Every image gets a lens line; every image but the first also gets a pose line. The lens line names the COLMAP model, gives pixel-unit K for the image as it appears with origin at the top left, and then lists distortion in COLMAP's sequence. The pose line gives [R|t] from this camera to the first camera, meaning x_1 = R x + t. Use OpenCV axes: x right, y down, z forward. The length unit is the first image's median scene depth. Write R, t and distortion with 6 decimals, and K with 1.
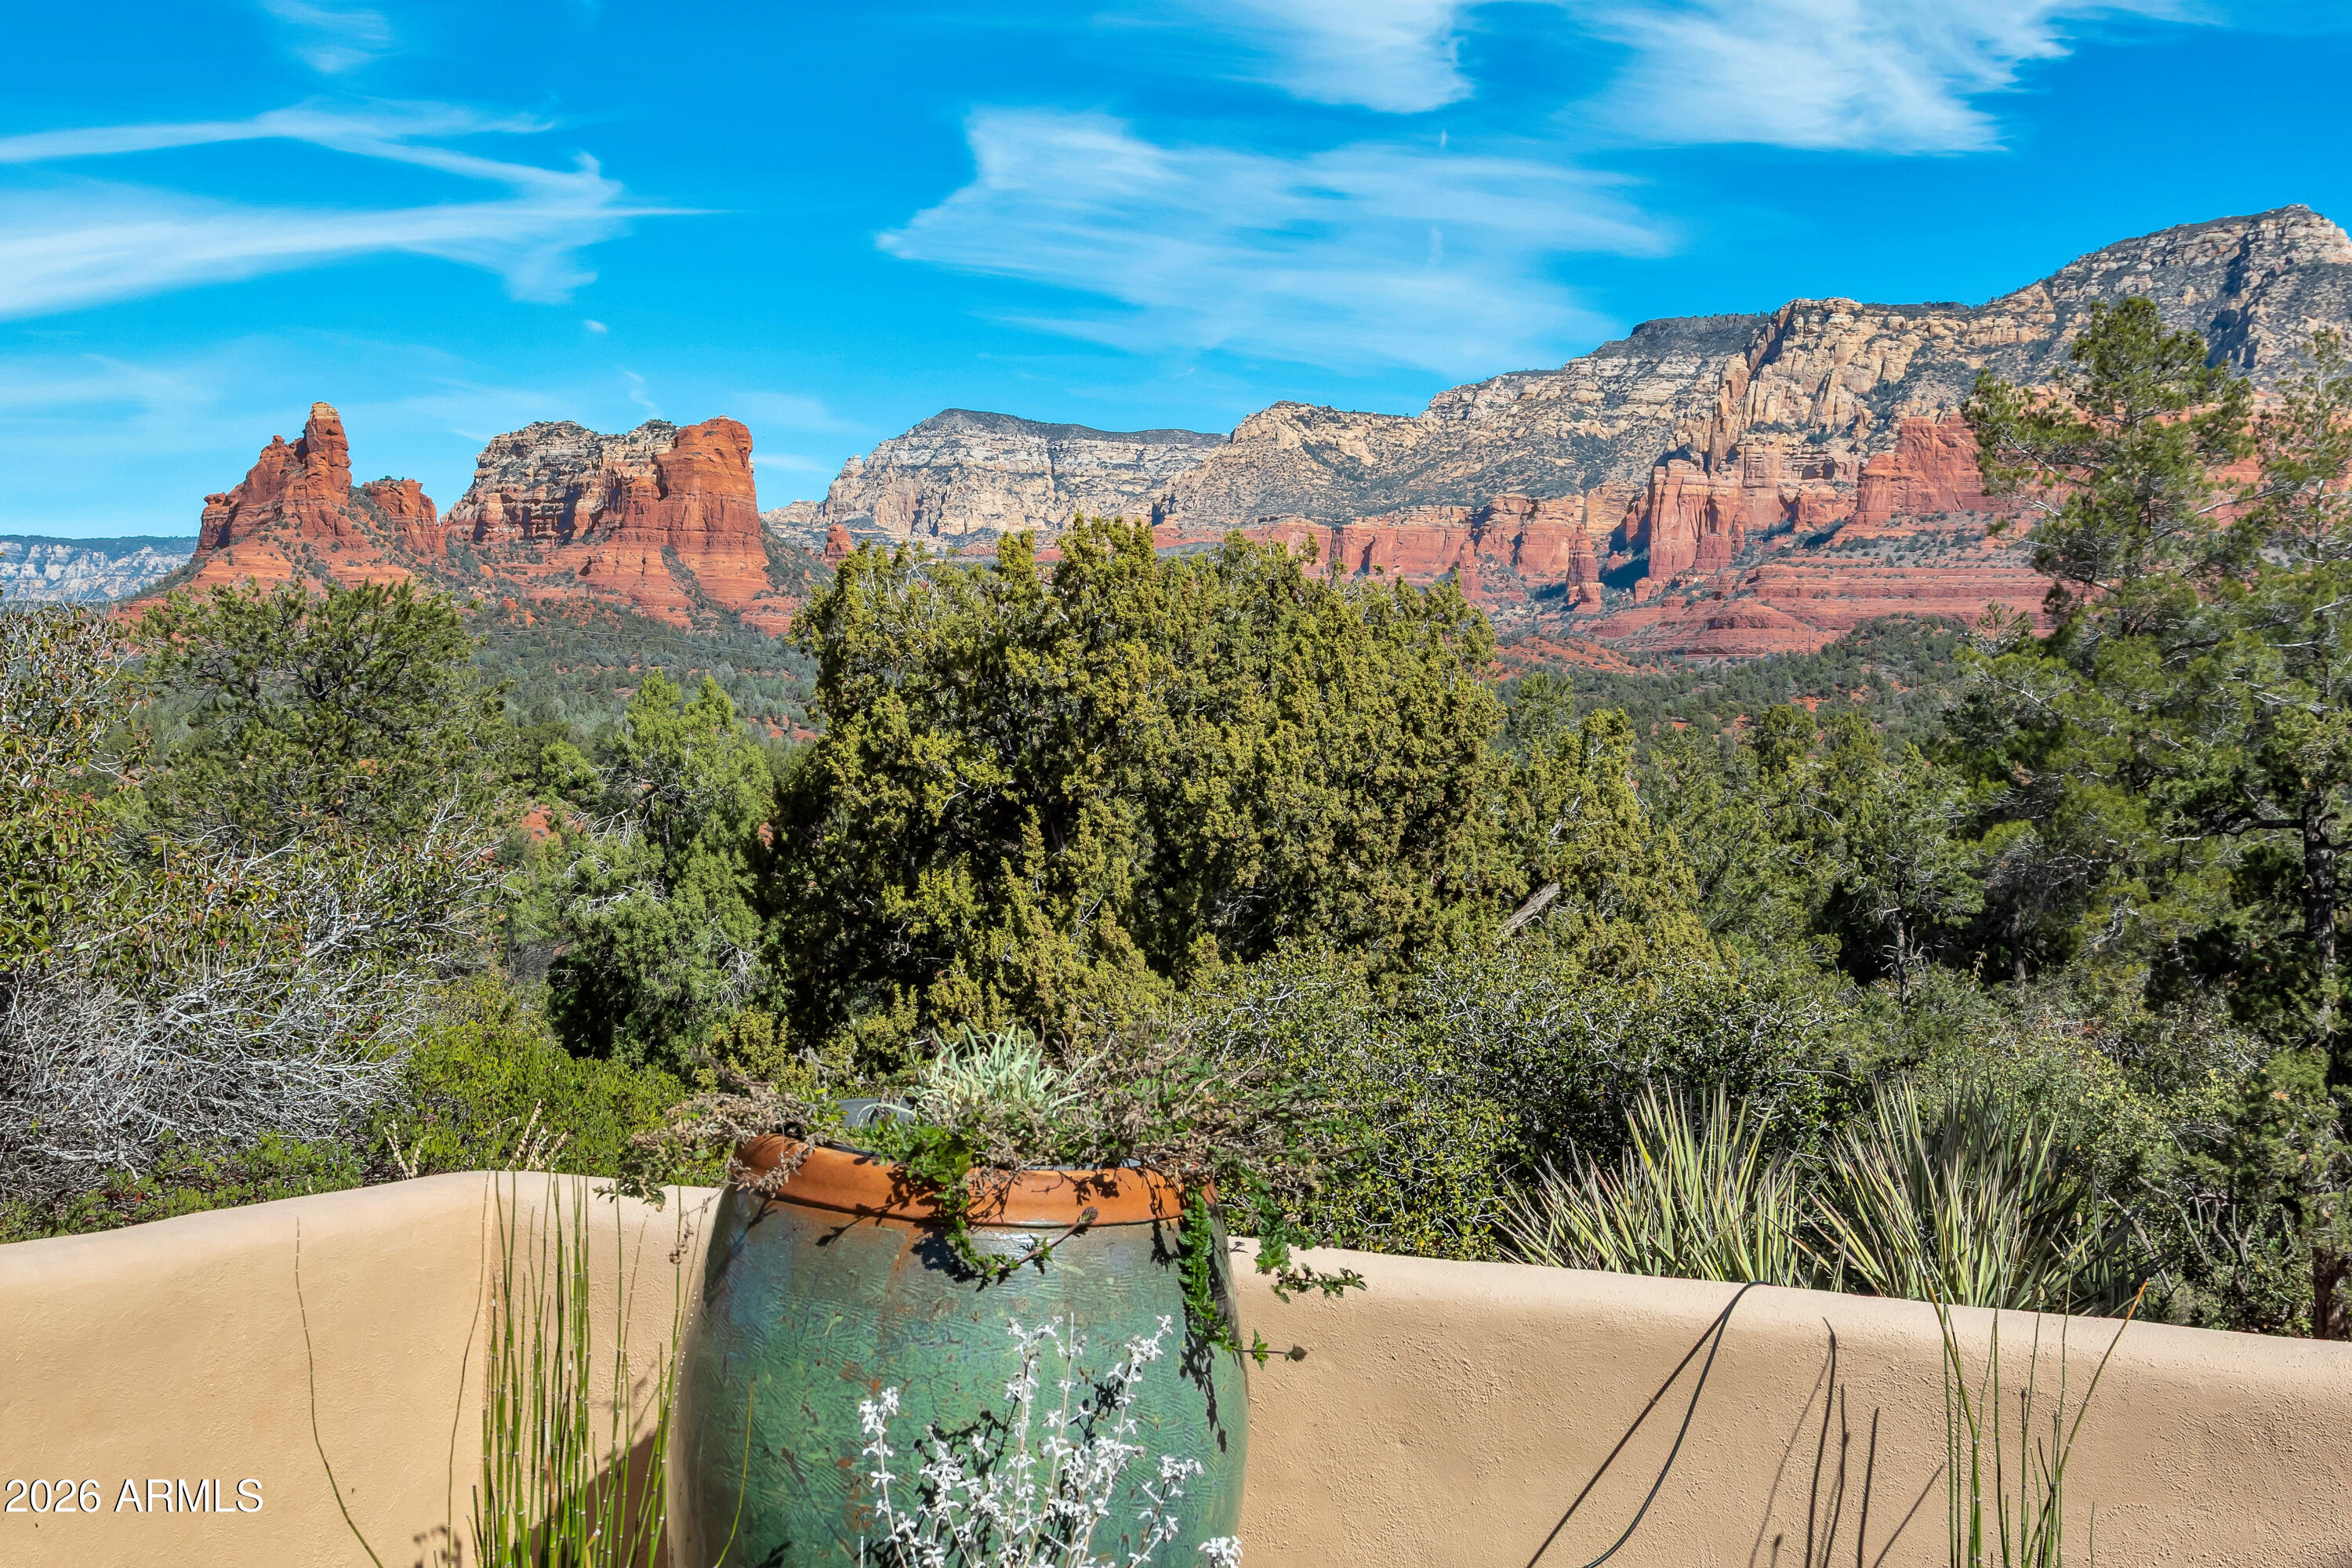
lens RADIAL K [[3360.5, 0, 1168.0], [0, 3360.5, 631.2], [0, 0, 1]] dist [0.006567, 0.000000]
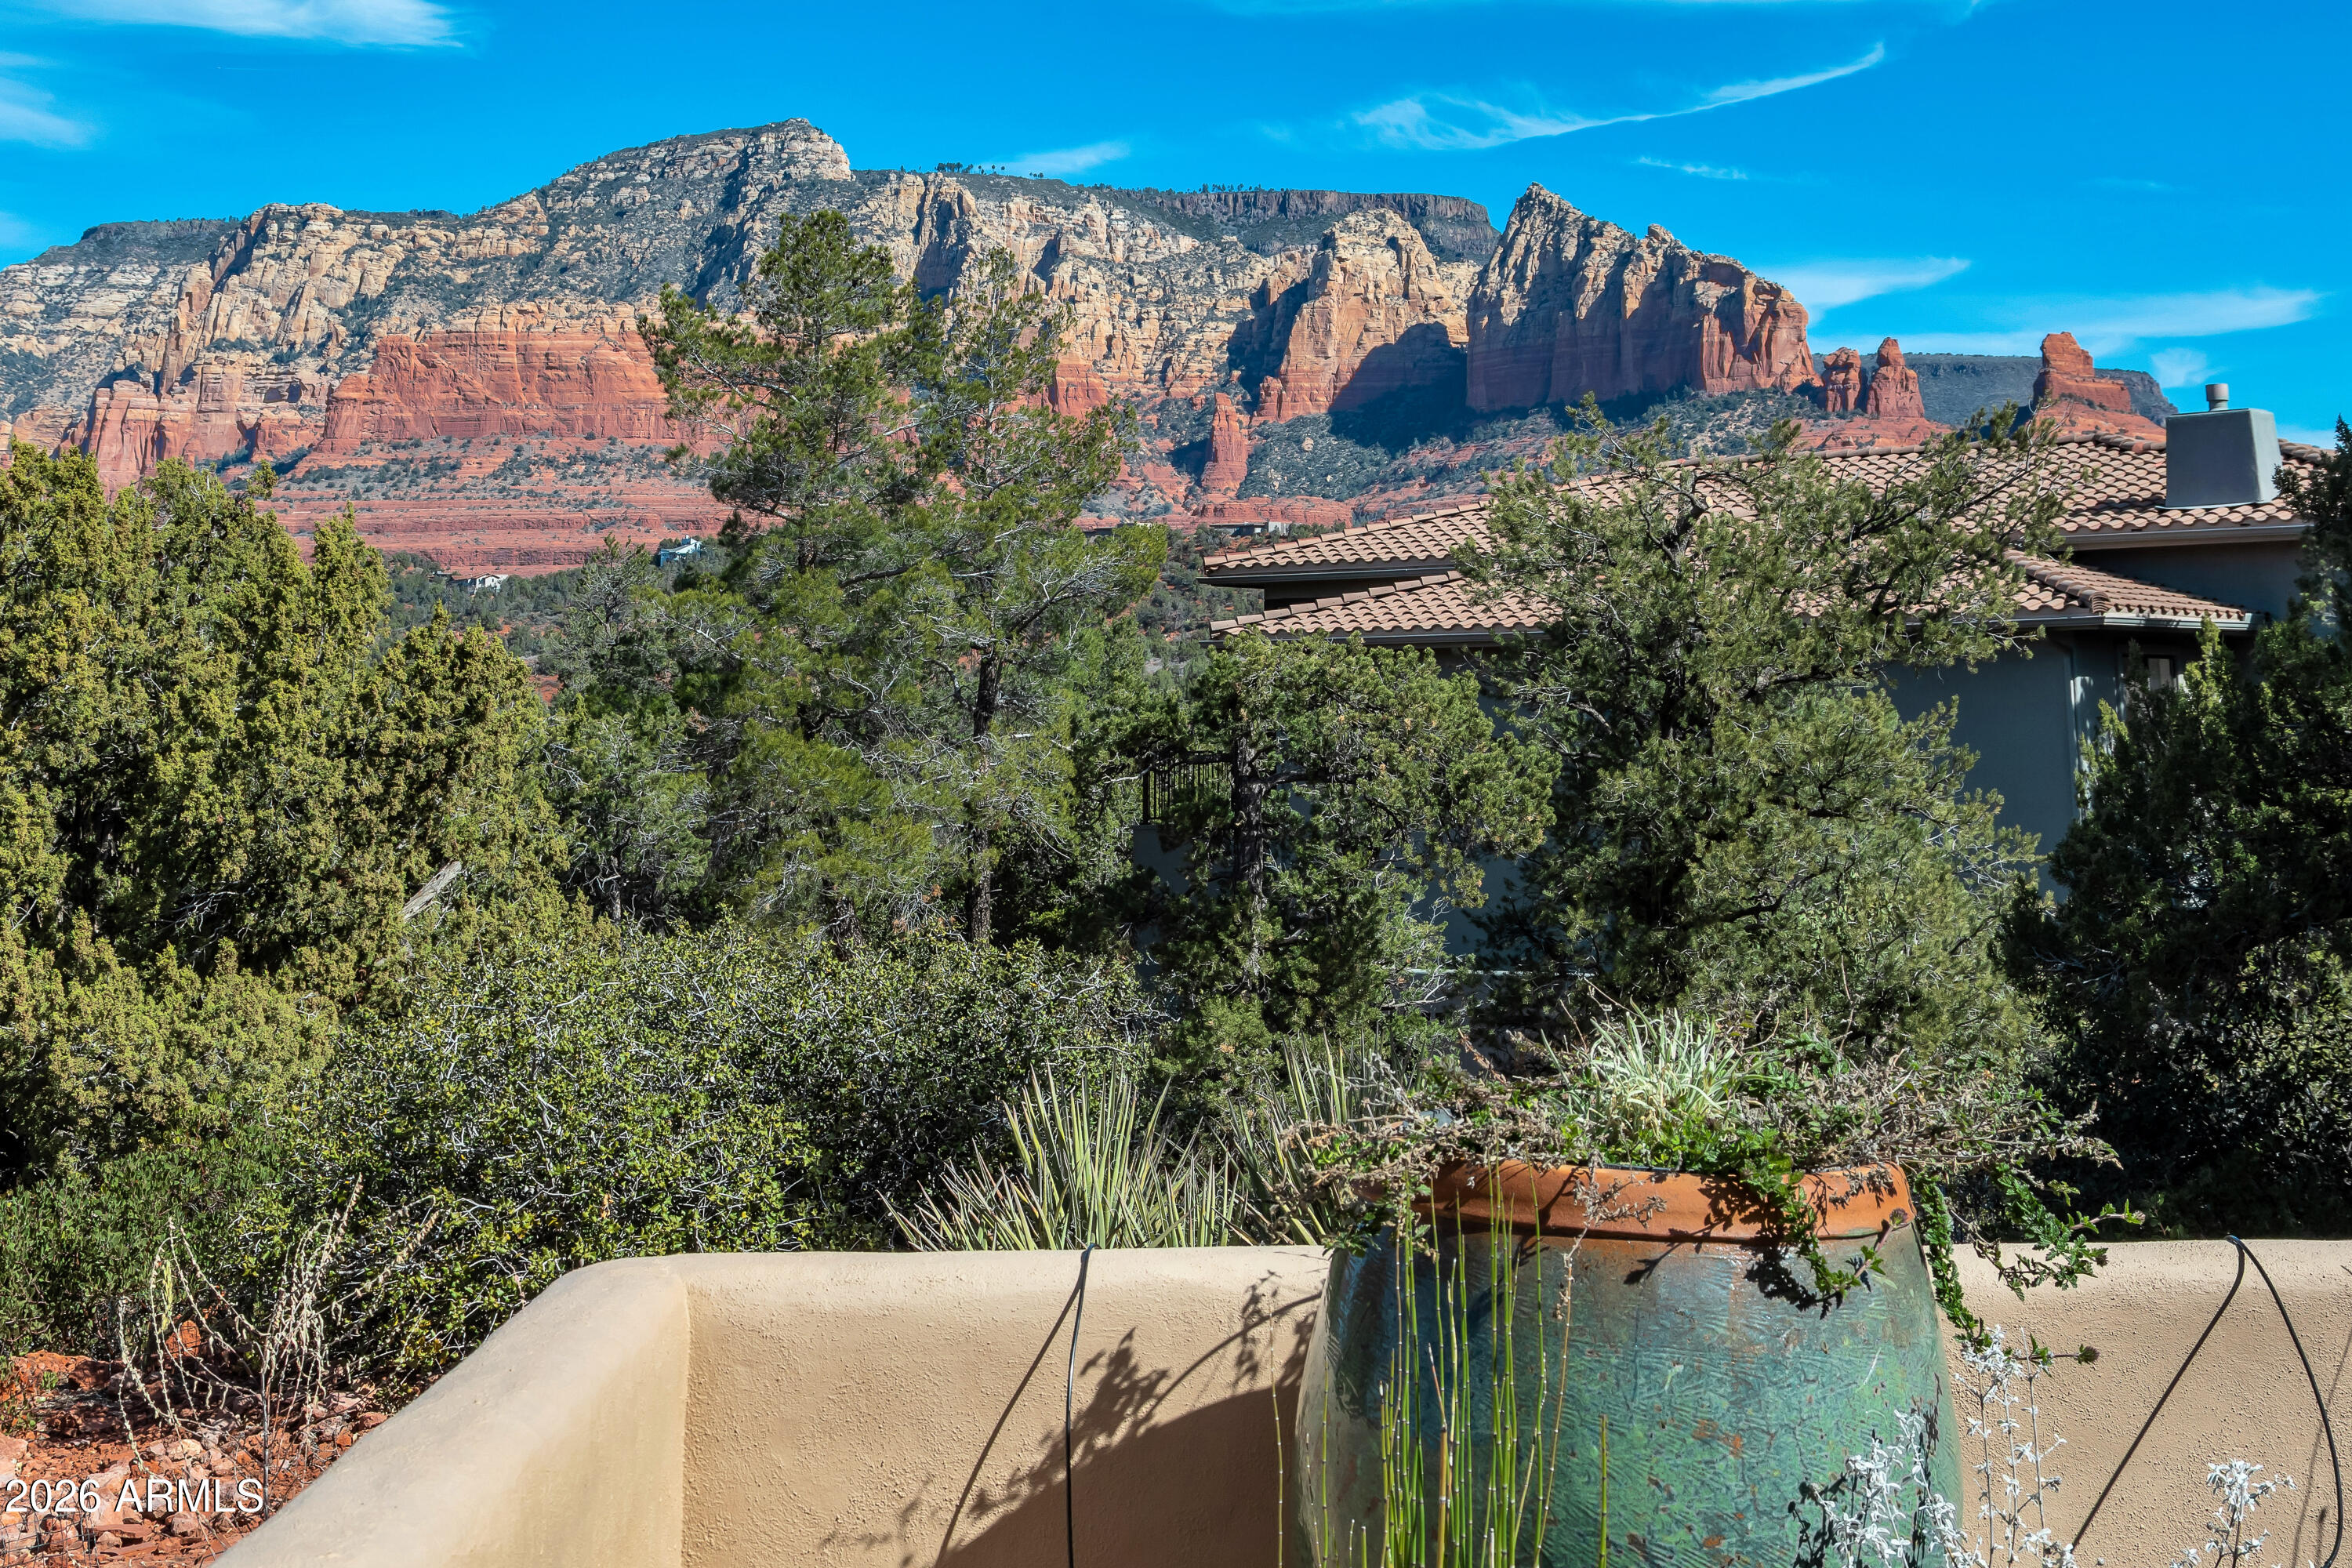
lens RADIAL K [[3672.3, 0, 1176.0], [0, 3672.3, 82.9], [0, 0, 1]] dist [0.005854, 0.000000]
pose [[0.907747, 0.036188, 0.417954, -0.123745], [0.019160, 0.991657, -0.127476, -0.000620], [-0.419079, 0.123724, 0.899480, 0.034575]]
